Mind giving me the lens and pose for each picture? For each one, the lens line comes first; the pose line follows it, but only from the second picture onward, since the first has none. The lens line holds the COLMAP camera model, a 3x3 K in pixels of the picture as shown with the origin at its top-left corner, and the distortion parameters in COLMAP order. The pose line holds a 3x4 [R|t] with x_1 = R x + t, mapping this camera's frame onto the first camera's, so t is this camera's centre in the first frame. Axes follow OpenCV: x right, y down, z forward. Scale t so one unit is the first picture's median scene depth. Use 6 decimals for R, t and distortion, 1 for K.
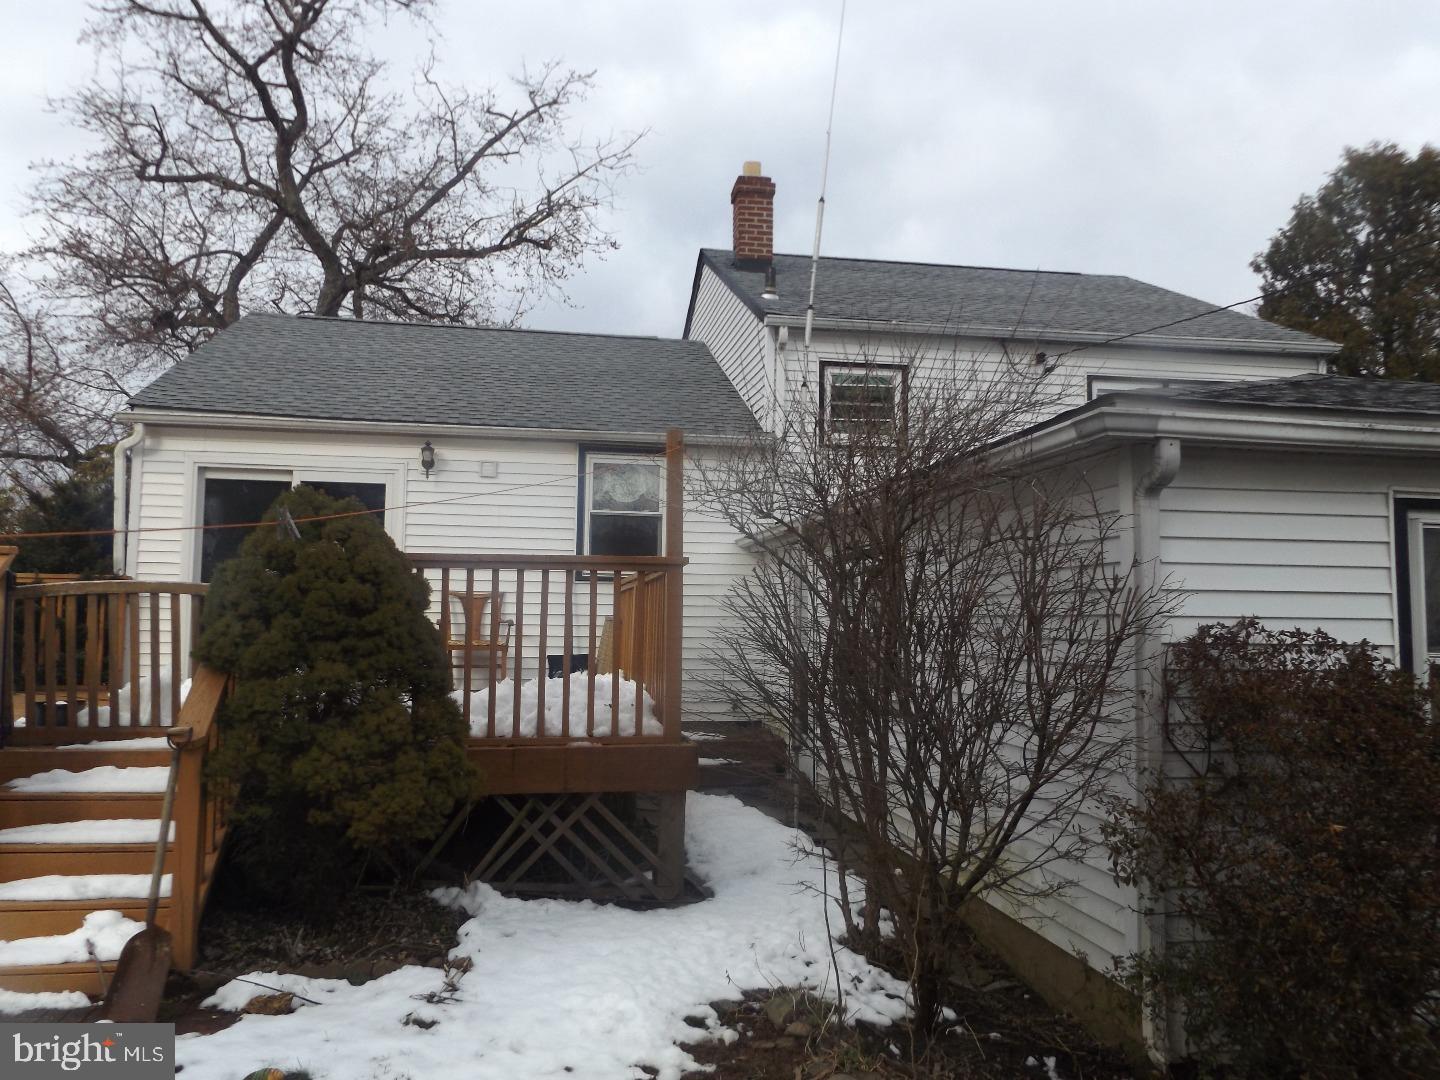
lens RADIAL K [[1155.5, 0, 720.8], [0, 1155.5, 538.1], [0, 0, 1]] dist [-0.001219, -0.001178]
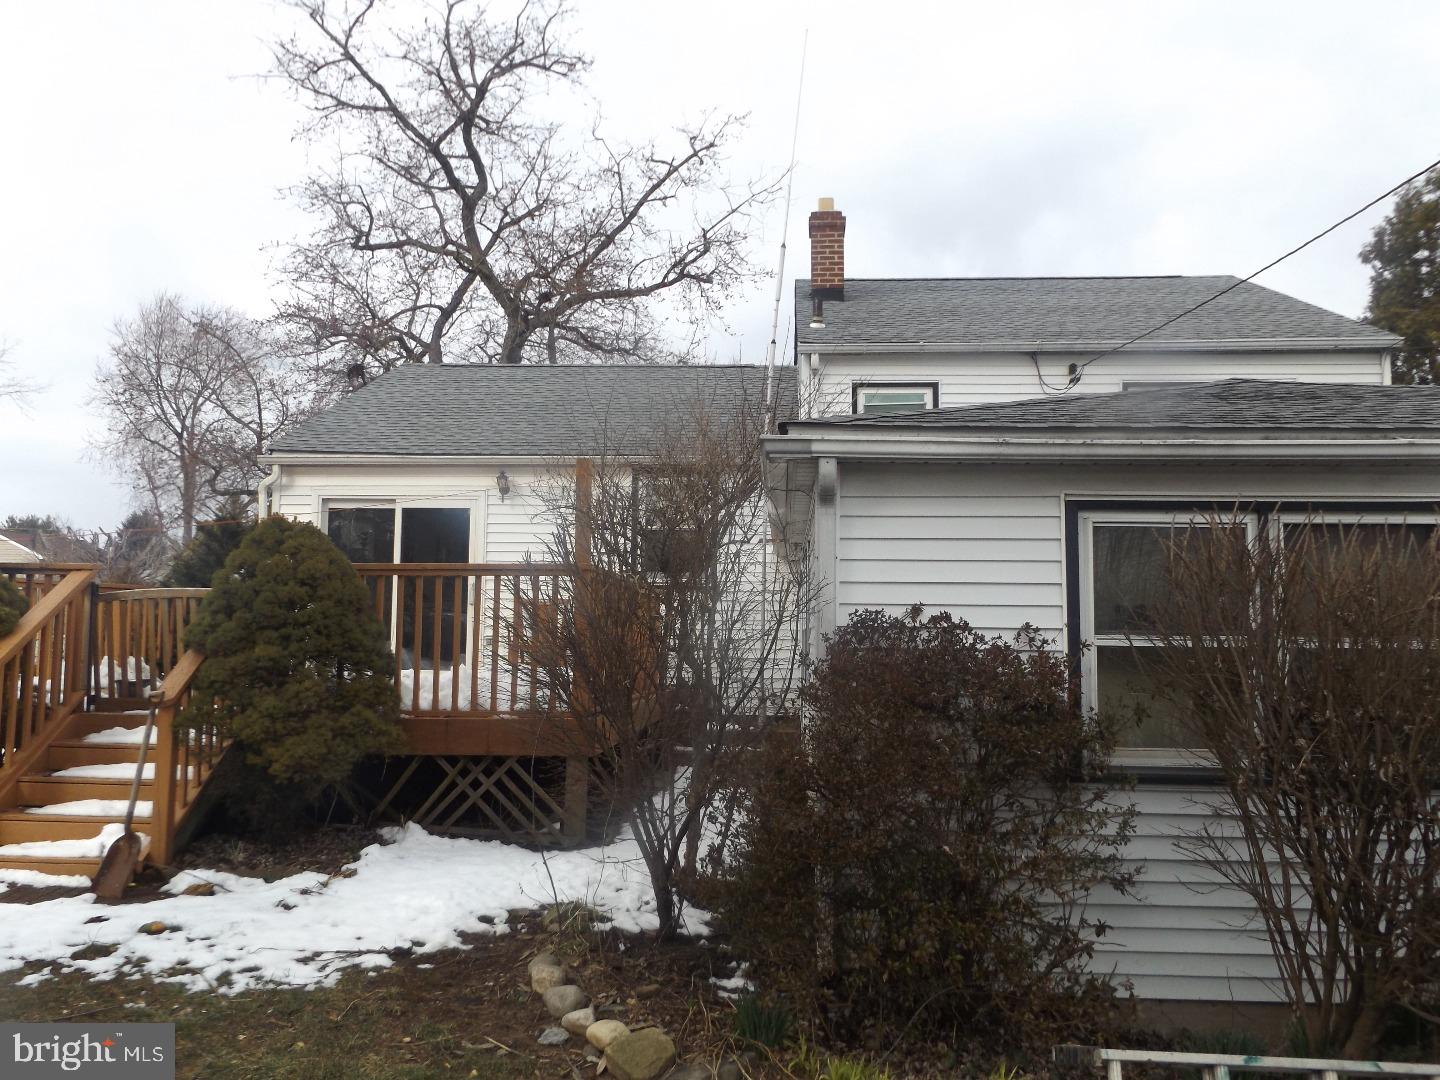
lens RADIAL K [[1155.5, 0, 718.9], [0, 1155.5, 542.9], [0, 0, 1]] dist [-0.001219, -0.001178]
pose [[0.973840, -0.020489, -0.226309, 0.200318], [0.018417, 0.999767, -0.011261, 0.005695], [0.226487, 0.006799, 0.973990, -0.077766]]
